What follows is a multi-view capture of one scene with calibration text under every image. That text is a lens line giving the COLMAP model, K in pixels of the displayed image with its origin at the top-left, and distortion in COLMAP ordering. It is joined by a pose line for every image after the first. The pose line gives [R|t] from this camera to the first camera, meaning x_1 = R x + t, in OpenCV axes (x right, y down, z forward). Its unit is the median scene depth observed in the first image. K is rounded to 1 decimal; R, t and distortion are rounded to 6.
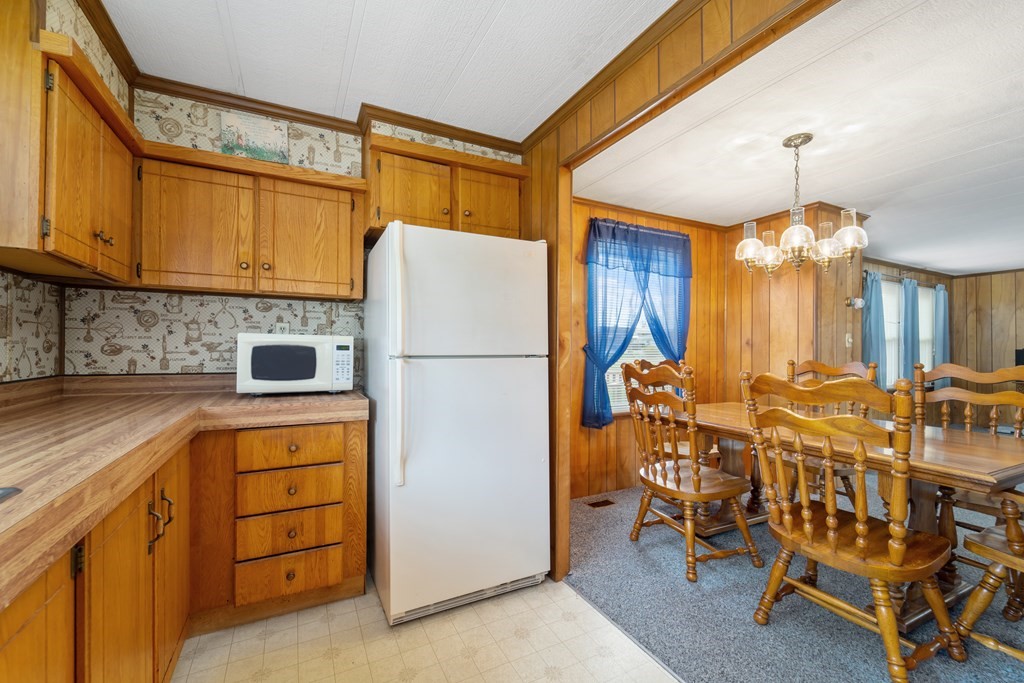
lens RADIAL K [[414.7, 0, 509.2], [0, 414.7, 344.8], [0, 0, 1]] dist [0.010689, -0.000342]
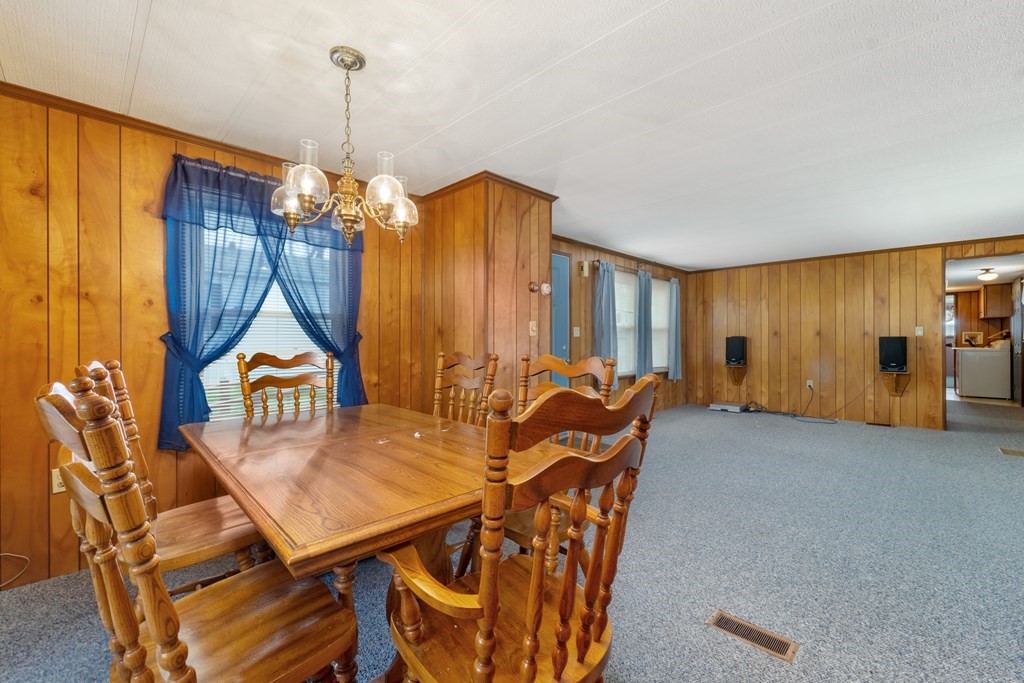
lens RADIAL K [[414.7, 0, 517.9], [0, 414.7, 336.9], [0, 0, 1]] dist [0.010689, -0.000342]
pose [[0.955008, -0.003459, 0.296559, 0.505381], [0.001045, 0.999965, 0.008297, 0.000589], [-0.296577, -0.007614, 0.954979, 0.130968]]
